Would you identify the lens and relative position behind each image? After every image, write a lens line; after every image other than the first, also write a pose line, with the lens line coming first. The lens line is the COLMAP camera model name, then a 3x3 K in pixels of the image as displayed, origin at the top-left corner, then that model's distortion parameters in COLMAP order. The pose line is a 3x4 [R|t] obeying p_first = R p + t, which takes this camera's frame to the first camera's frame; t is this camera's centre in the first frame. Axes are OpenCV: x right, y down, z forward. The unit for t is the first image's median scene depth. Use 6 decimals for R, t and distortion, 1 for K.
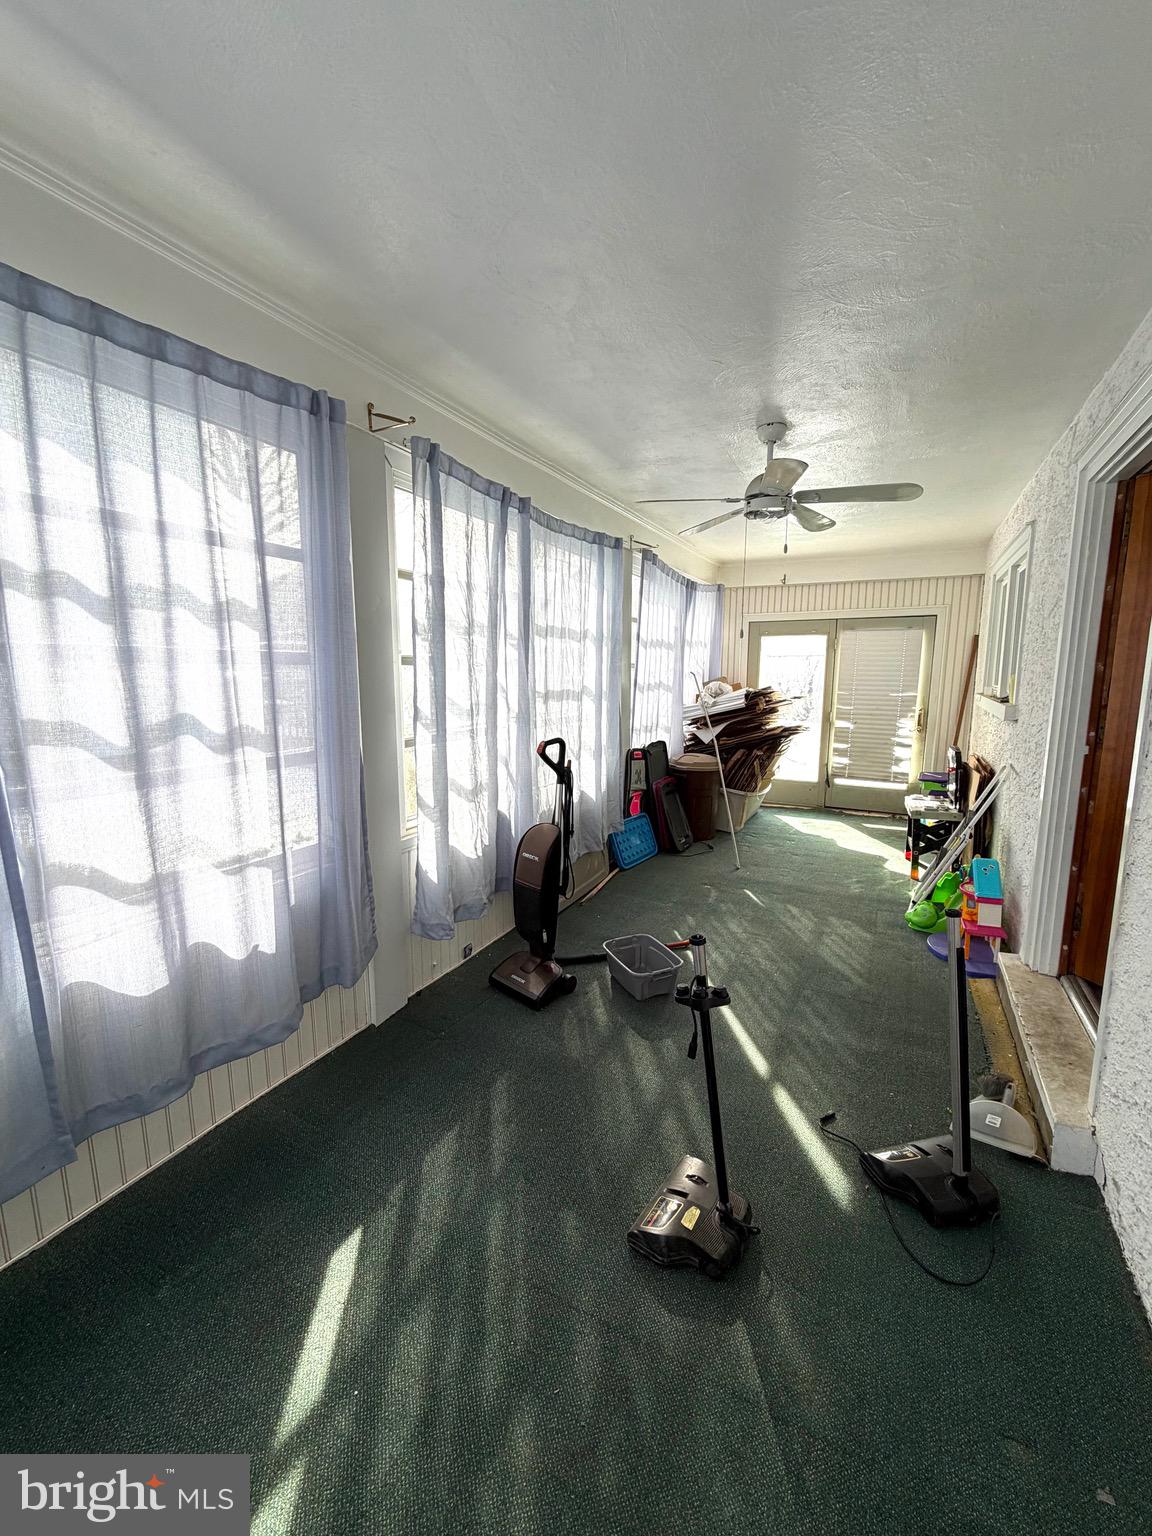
lens RADIAL K [[612.5, 0, 576.7], [0, 612.5, 768.6], [0, 0, 1]] dist [0.002205, 0.000365]
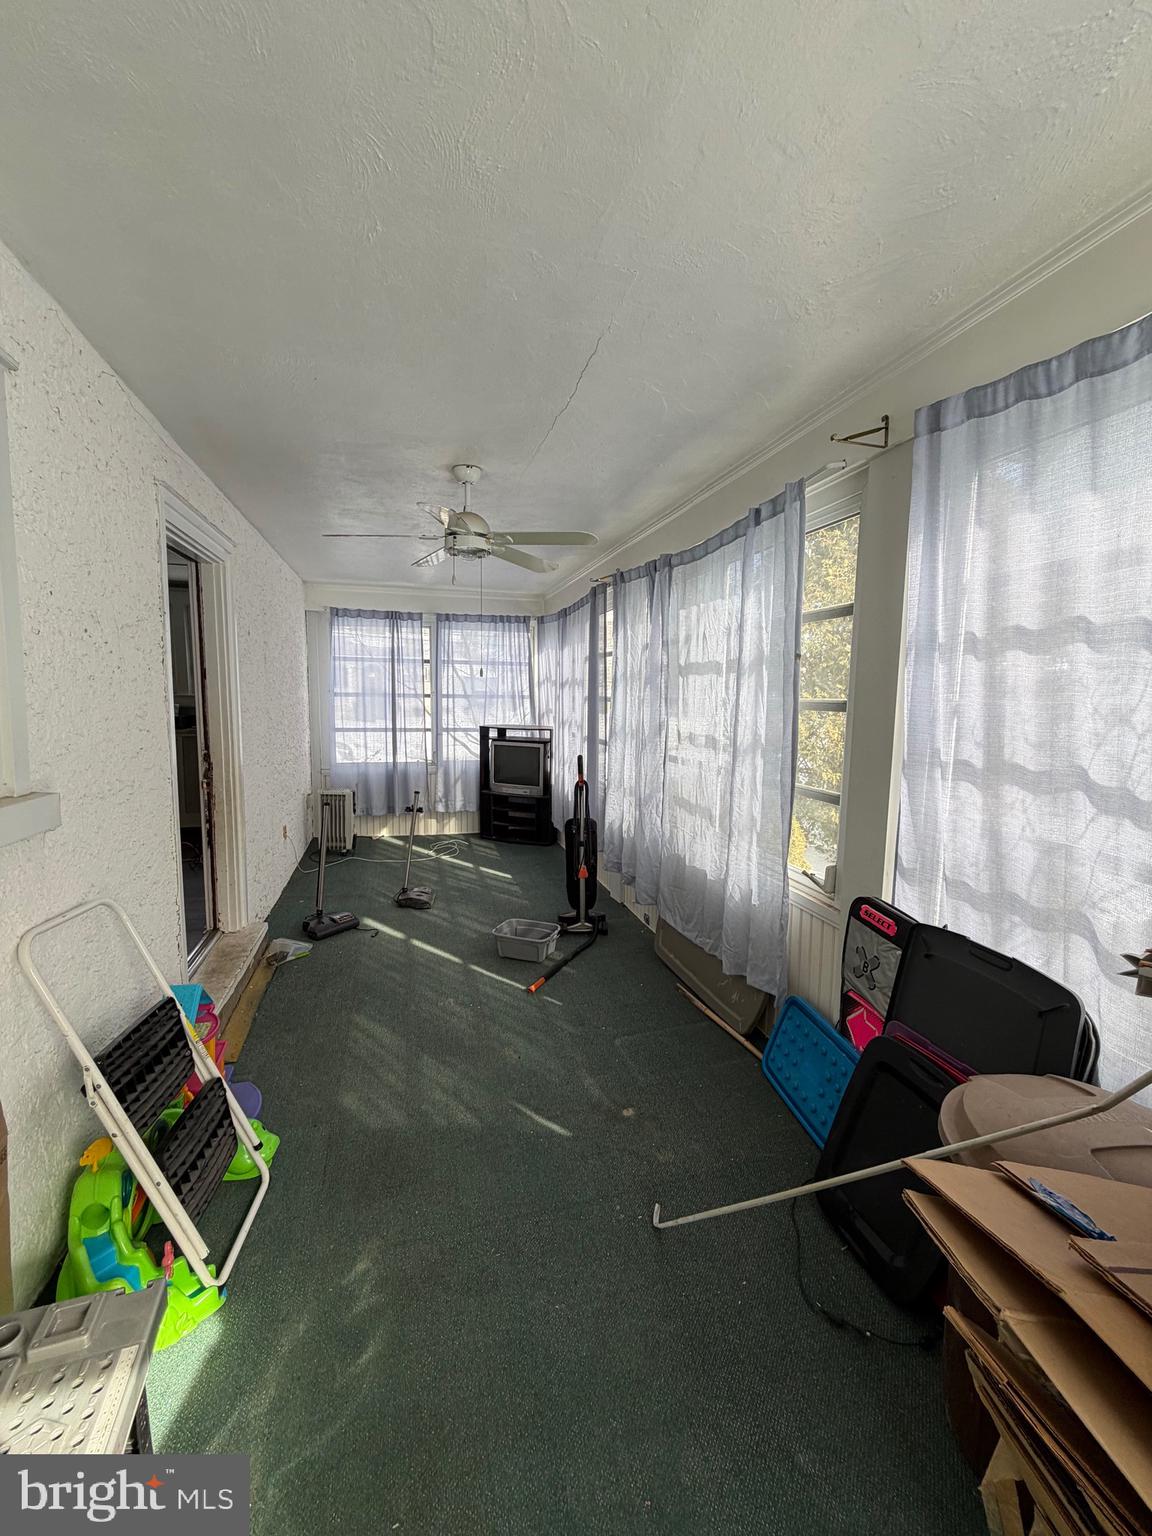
lens RADIAL K [[612.5, 0, 577.4], [0, 612.5, 758.8], [0, 0, 1]] dist [0.002205, 0.000365]
pose [[-0.723151, 0.063835, -0.687734, 1.092260], [-0.115720, 0.970448, 0.211755, -0.399153], [0.680927, 0.232715, -0.694393, 2.328260]]
